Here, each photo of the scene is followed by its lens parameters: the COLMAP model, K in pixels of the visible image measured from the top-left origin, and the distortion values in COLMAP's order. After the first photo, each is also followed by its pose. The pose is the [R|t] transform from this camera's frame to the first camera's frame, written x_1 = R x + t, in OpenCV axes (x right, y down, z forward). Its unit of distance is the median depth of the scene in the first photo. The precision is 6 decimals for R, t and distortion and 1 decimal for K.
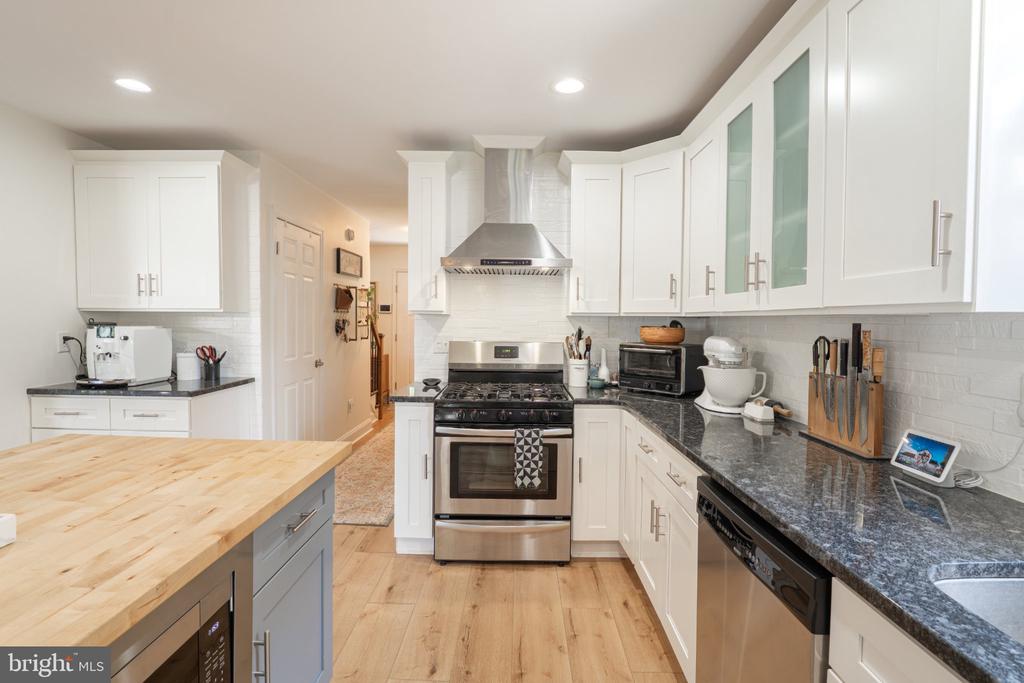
lens RADIAL K [[503.7, 0, 499.2], [0, 503.7, 341.5], [0, 0, 1]] dist [-0.015800, 0.000107]
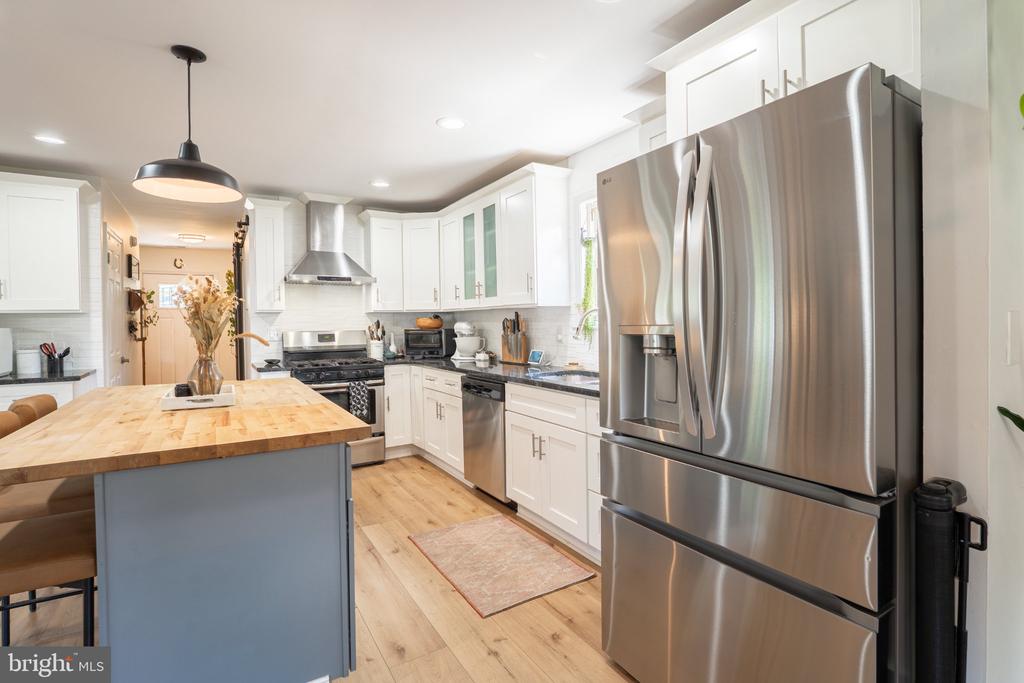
lens RADIAL K [[503.7, 0, 531.3], [0, 503.7, 326.5], [0, 0, 1]] dist [-0.015800, 0.000107]
pose [[0.833919, -0.026934, 0.551229, -0.354316], [0.045205, 0.998786, -0.019585, 0.052164], [-0.550033, 0.041251, 0.834124, -0.660703]]
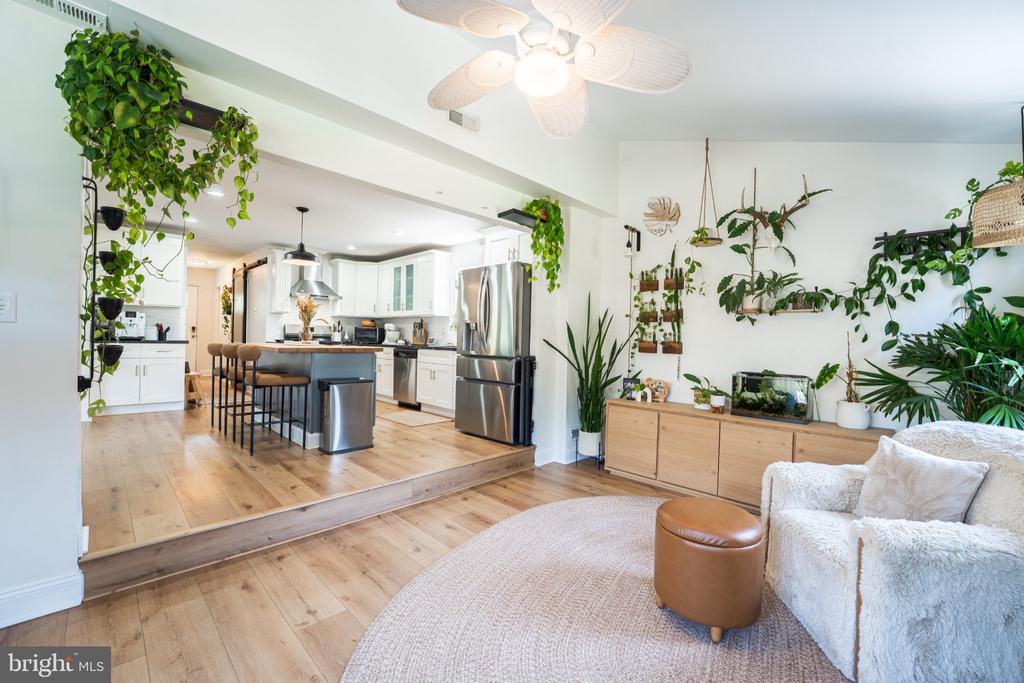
lens RADIAL K [[422.1, 0, 501.6], [0, 422.1, 338.6], [0, 0, 1]] dist [-0.012924, -0.000578]
pose [[0.710658, 0.005000, 0.703520, -0.958359], [0.011662, 0.999754, -0.018885, 0.144542], [-0.703441, 0.021626, 0.710425, -1.457058]]
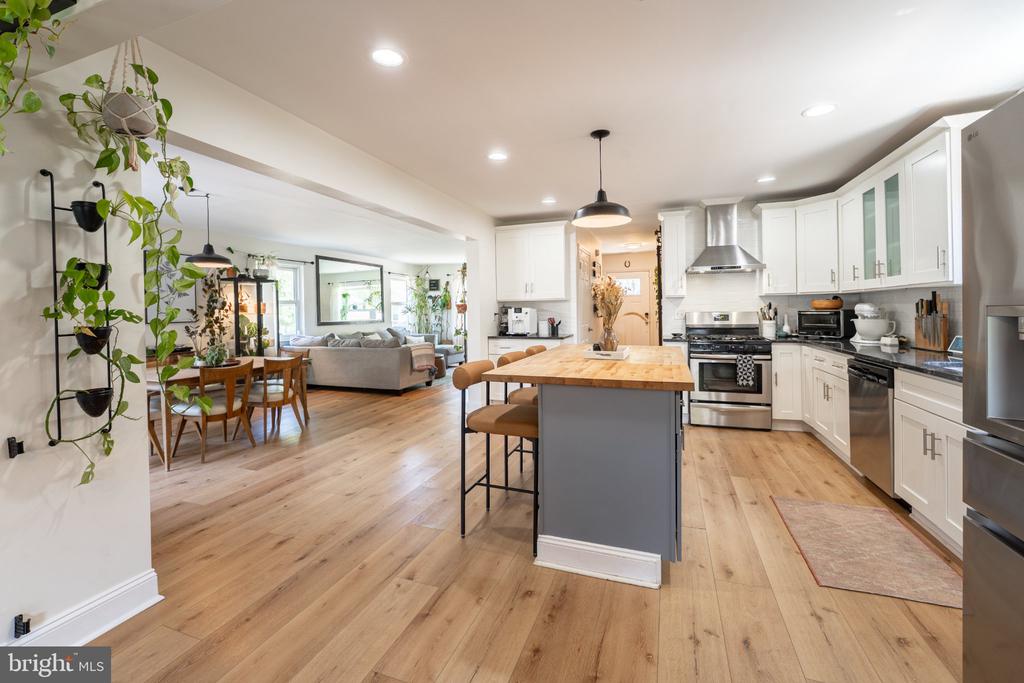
lens RADIAL K [[422.1, 0, 499.6], [0, 422.1, 312.2], [0, 0, 1]] dist [-0.012924, -0.000578]
pose [[0.939020, -0.022313, -0.343138, -0.251296], [0.009570, 0.999202, -0.038784, 0.061993], [0.343730, 0.033136, 0.938484, -0.773175]]
